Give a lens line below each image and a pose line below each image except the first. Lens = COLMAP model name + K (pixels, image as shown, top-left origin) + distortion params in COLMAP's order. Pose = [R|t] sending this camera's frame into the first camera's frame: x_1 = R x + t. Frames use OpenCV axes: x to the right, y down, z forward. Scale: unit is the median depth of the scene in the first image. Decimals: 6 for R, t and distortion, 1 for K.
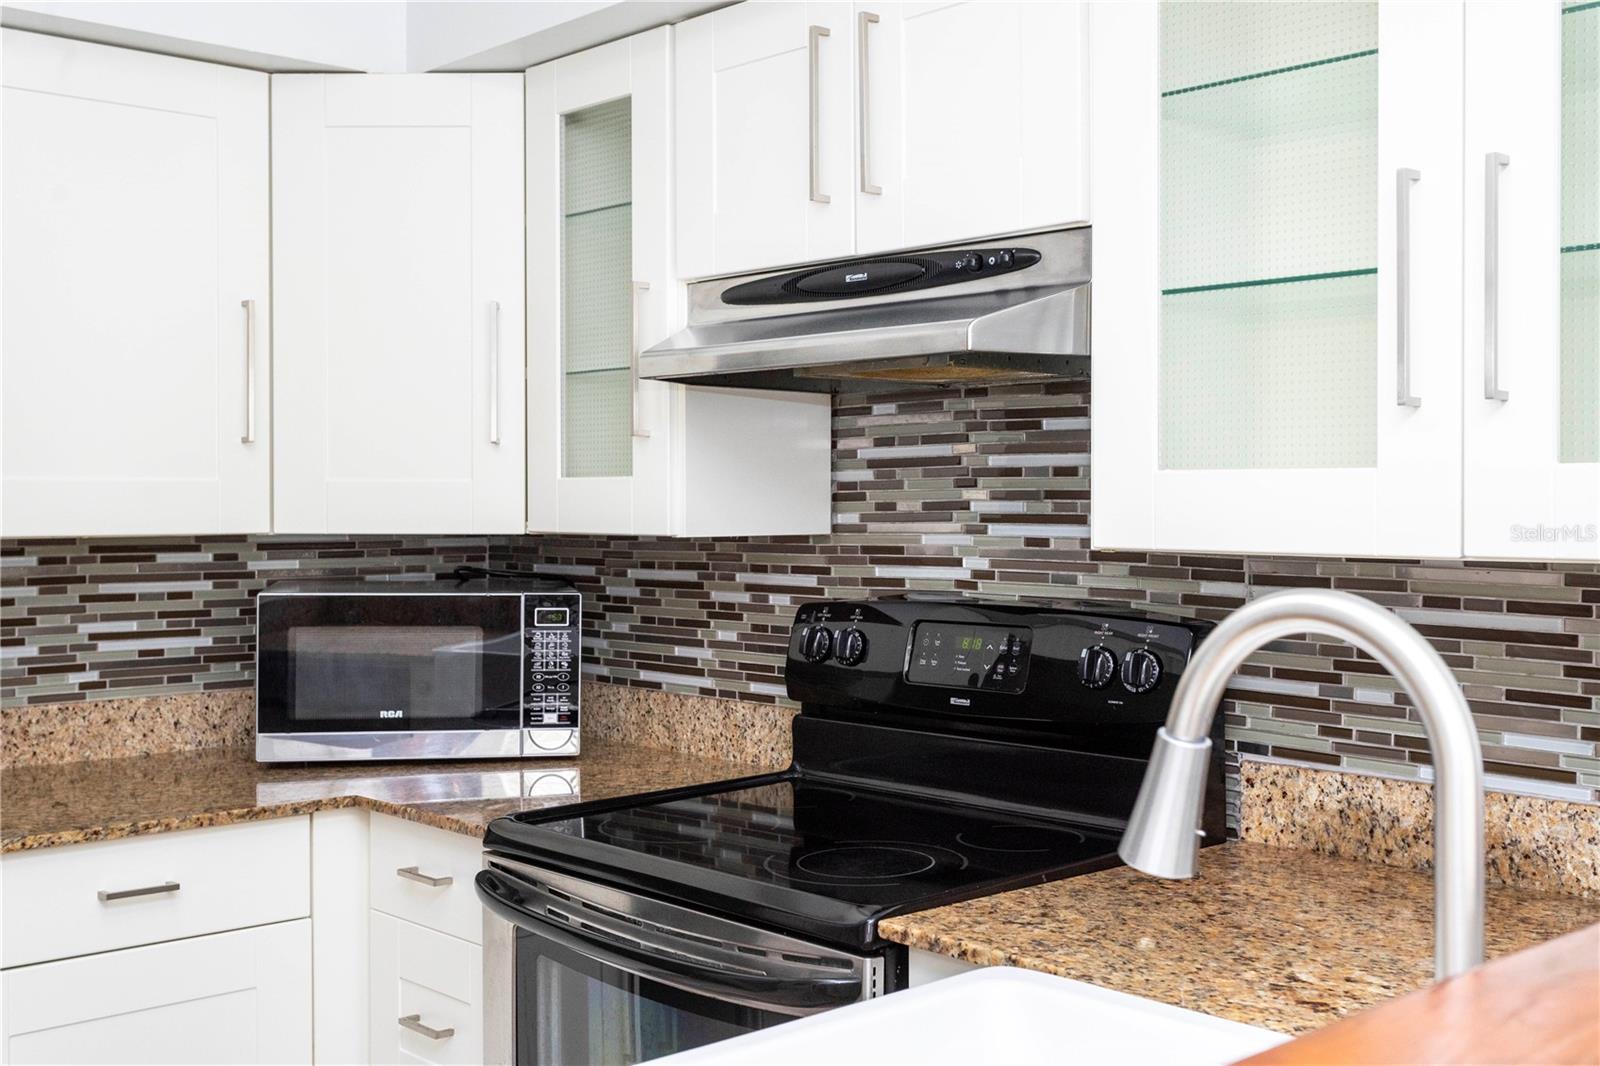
lens RADIAL K [[1748.0, 0, 797.6], [0, 1748.0, 515.3], [0, 0, 1]] dist [-0.001052, 0.007073]
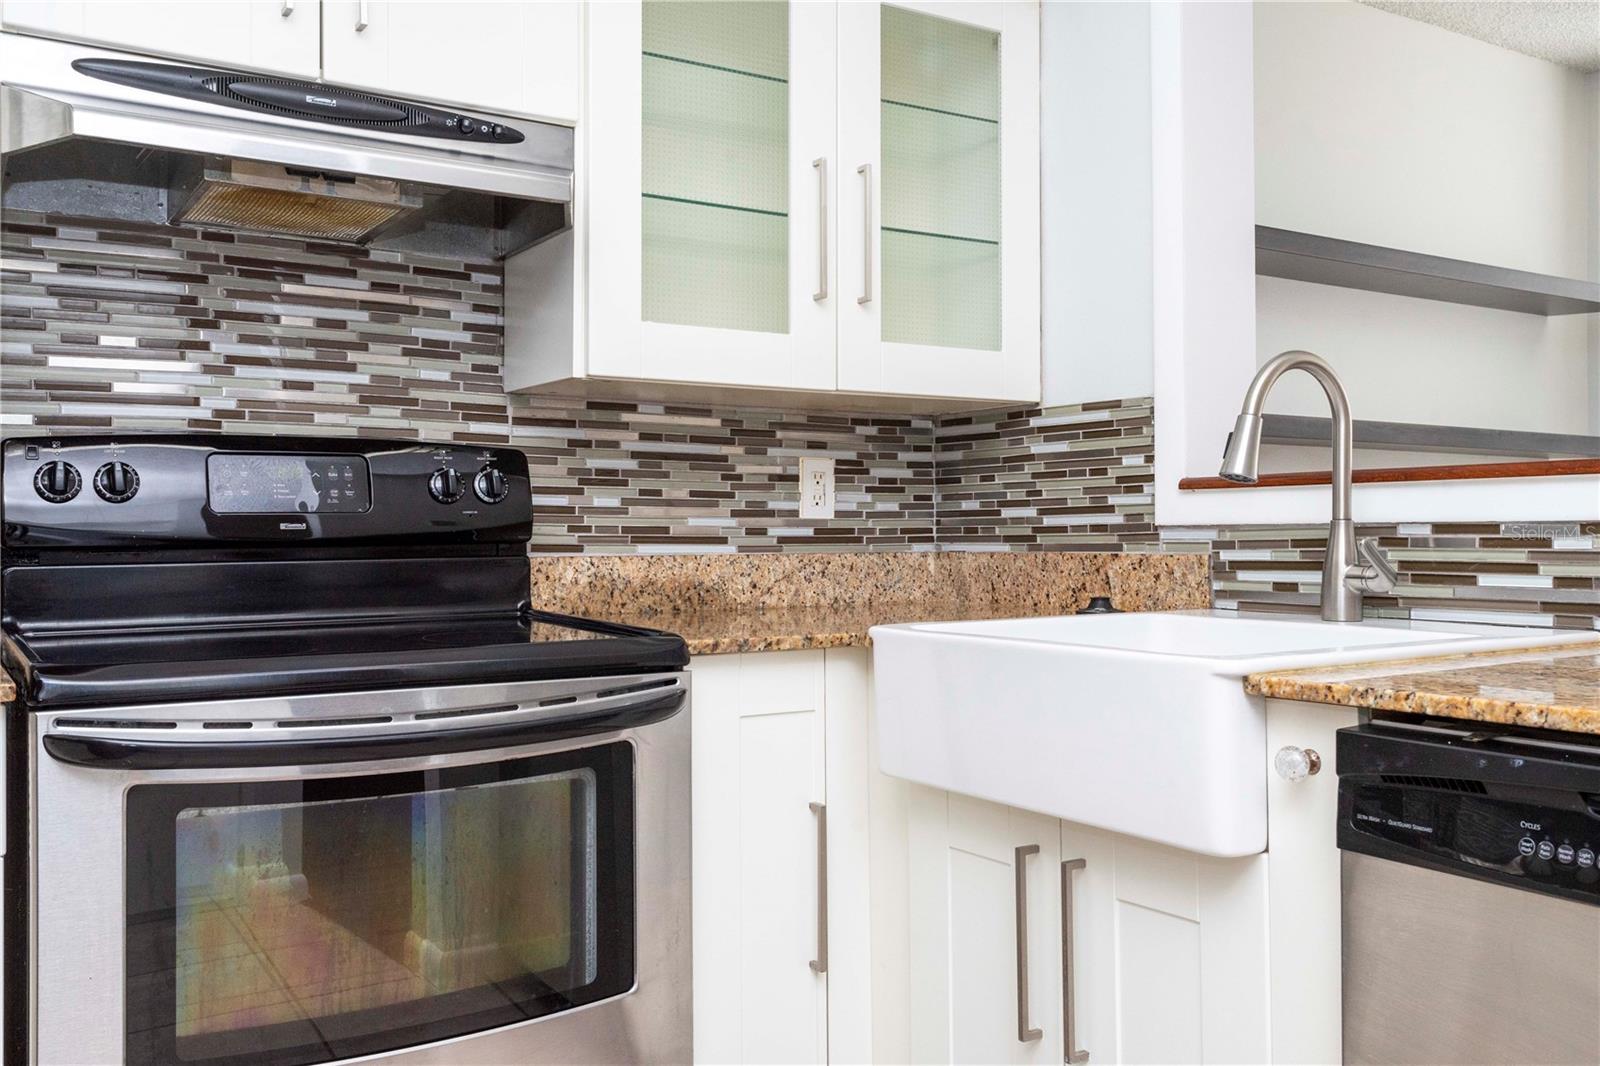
lens RADIAL K [[1412.2, 0, 799.5], [0, 1412.2, 539.3], [0, 0, 1]] dist [0.008284, -0.004354]
pose [[0.171657, -0.003356, 0.985151, -0.787609], [0.012782, 0.999918, 0.001180, 0.132696], [-0.985074, 0.012389, 0.171686, 0.624050]]
